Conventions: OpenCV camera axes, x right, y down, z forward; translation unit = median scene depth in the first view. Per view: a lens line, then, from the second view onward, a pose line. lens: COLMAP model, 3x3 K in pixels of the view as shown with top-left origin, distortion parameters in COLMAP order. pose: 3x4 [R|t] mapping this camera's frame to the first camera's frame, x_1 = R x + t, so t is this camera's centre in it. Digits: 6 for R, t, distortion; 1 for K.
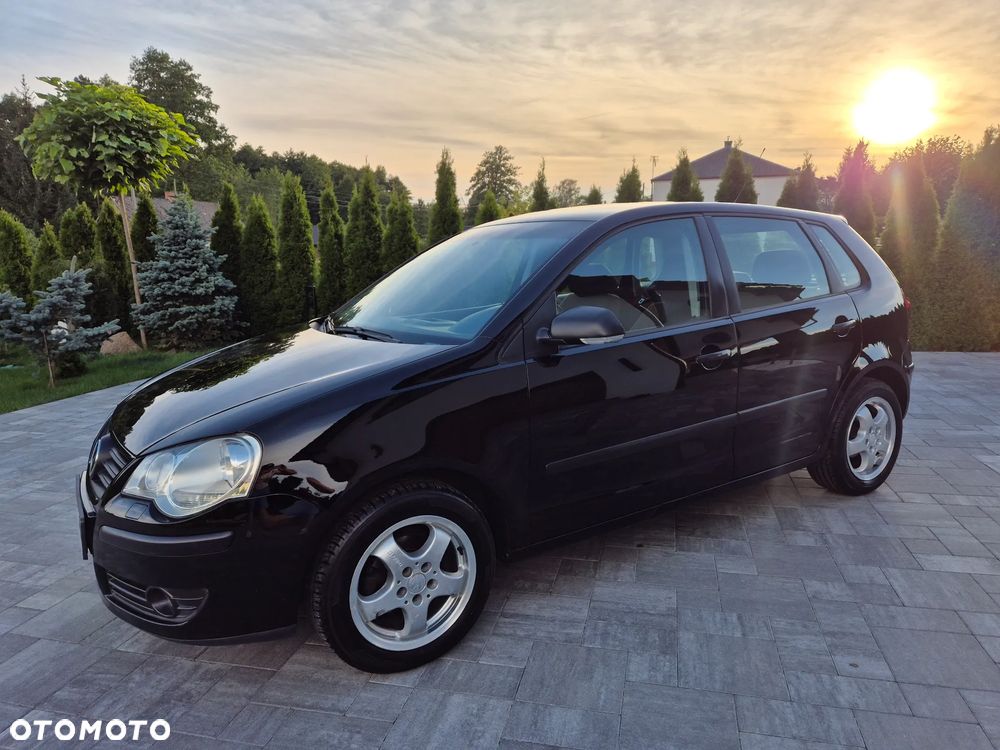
lens RADIAL K [[690.5, 0, 501.4], [0, 690.5, 355.6], [0, 0, 1]] dist [0.091218, -0.076241]
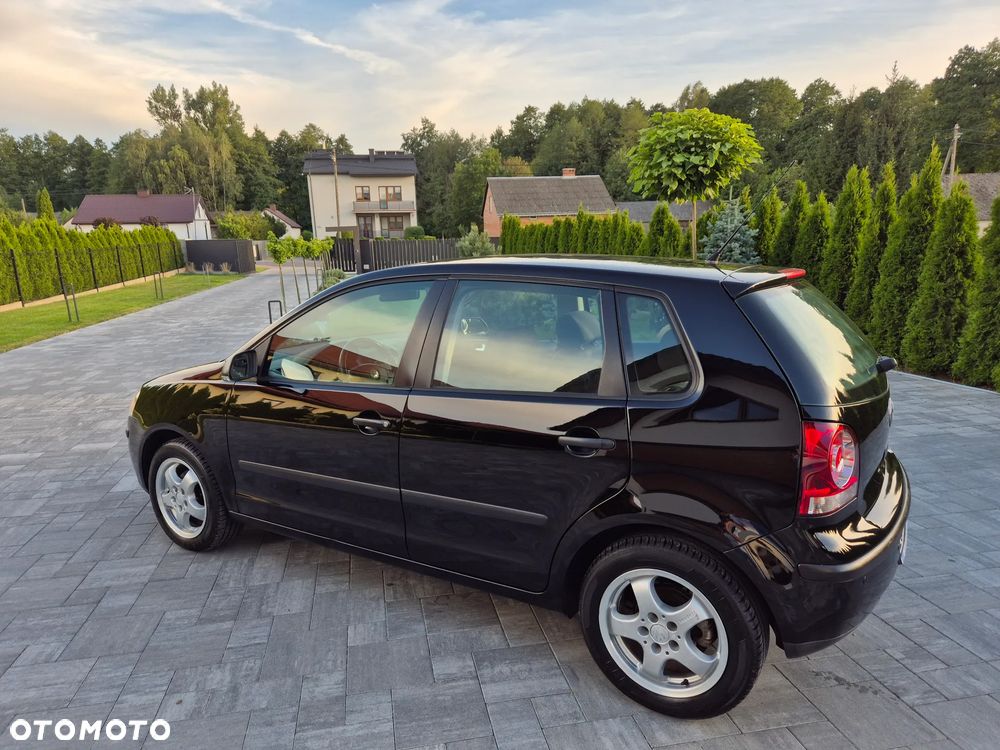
lens RADIAL K [[673.1, 0, 498.3], [0, 673.1, 383.5], [0, 0, 1]] dist [0.078721, -0.067453]
pose [[0.422318, 0.200423, -0.884013, 1.113392], [-0.129858, 0.978567, 0.159824, -0.215651], [0.897098, 0.047300, 0.439293, 0.665284]]
